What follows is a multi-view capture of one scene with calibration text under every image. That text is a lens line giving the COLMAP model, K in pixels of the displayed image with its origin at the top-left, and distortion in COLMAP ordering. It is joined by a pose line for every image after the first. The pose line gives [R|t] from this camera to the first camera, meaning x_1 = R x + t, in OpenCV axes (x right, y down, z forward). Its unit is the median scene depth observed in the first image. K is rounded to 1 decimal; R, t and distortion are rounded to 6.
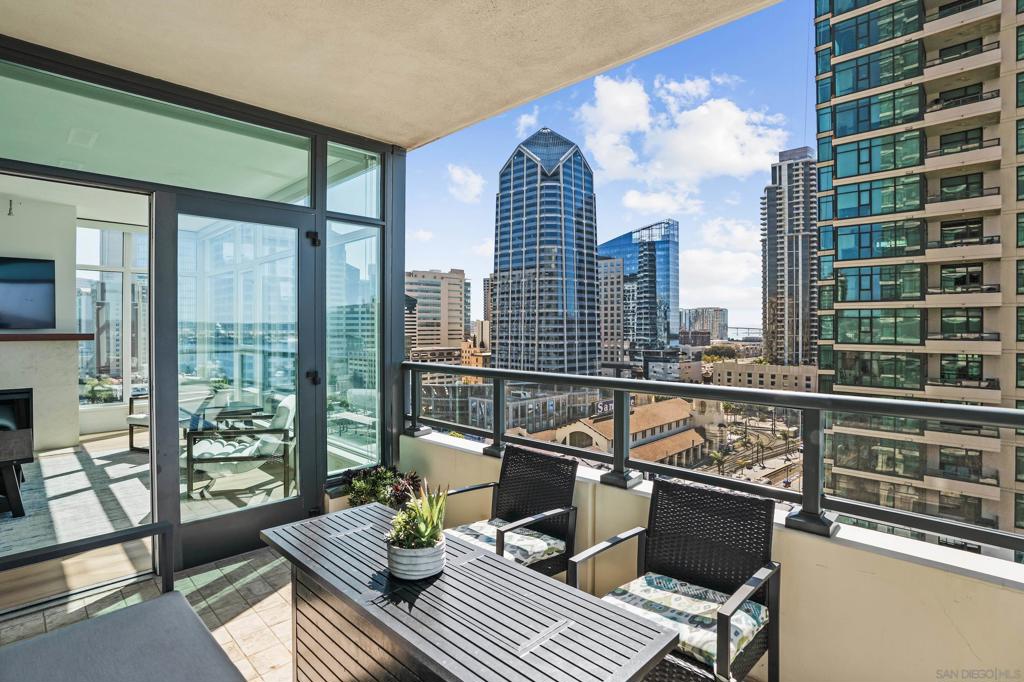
lens RADIAL K [[515.5, 0, 490.3], [0, 515.5, 329.1], [0, 0, 1]] dist [-0.059321, 0.000103]
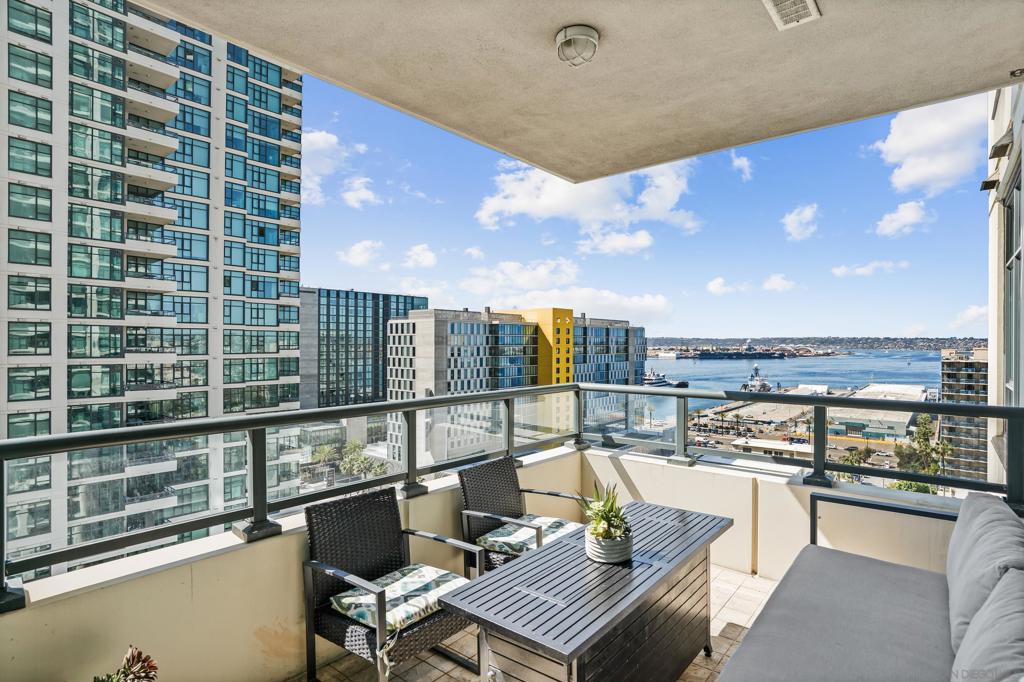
lens RADIAL K [[554.0, 0, 504.2], [0, 554.0, 342.1], [0, 0, 1]] dist [-0.042118, 0.016499]
pose [[-0.116188, 0.009181, 0.993185, -0.467438], [0.006819, 0.999941, -0.008446, -0.008446], [-0.993204, 0.005792, -0.116244, 0.454546]]
